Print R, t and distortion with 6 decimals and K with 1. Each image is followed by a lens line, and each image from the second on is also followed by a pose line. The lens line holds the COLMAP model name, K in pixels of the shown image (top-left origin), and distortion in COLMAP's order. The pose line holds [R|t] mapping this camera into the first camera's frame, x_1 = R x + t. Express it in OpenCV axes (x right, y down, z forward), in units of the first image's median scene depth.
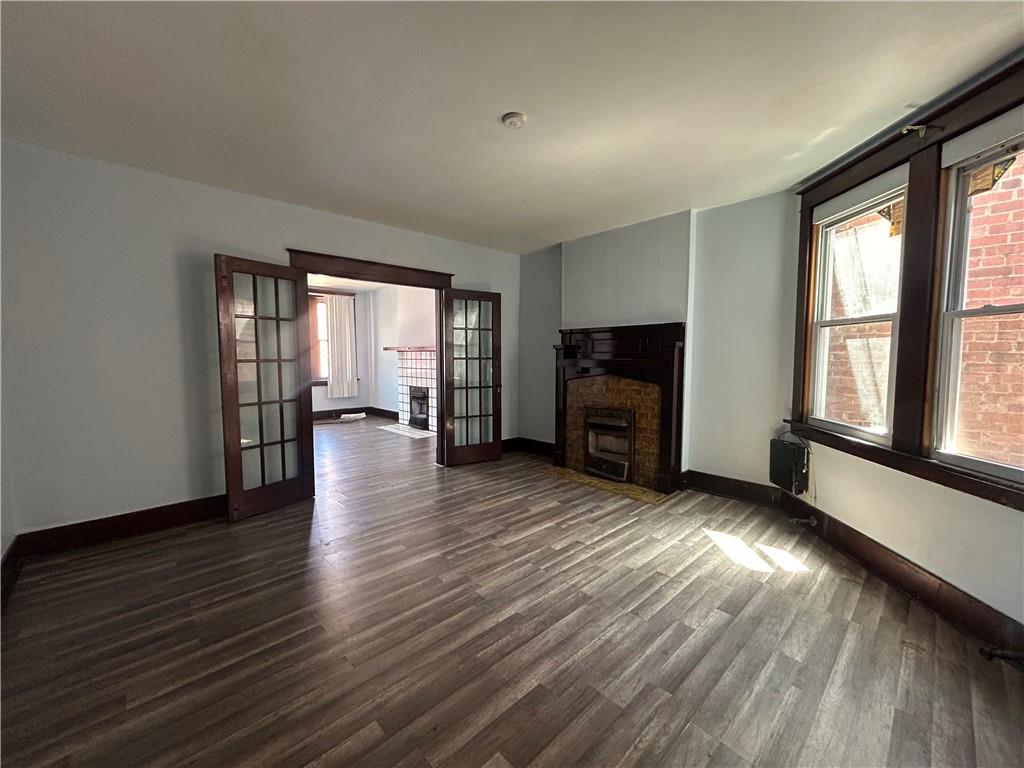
lens RADIAL K [[410.4, 0, 512.0], [0, 410.4, 384.0], [0, 0, 1]] dist [0.000327, 0.000031]
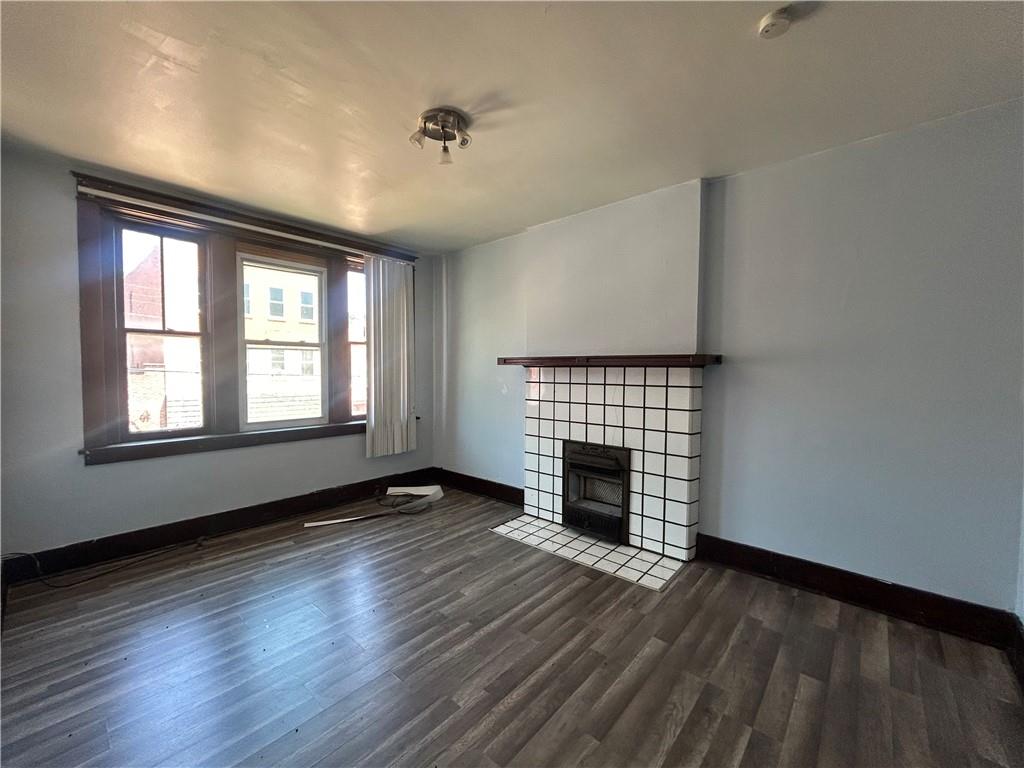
lens RADIAL K [[416.5, 0, 512.0], [0, 416.5, 384.0], [0, 0, 1]] dist [0.000050, -0.000162]
pose [[0.995789, 0.015749, 0.090313, -0.350214], [-0.011725, 0.998922, -0.044913, -0.037021], [-0.090923, 0.043665, 0.994900, 0.523277]]
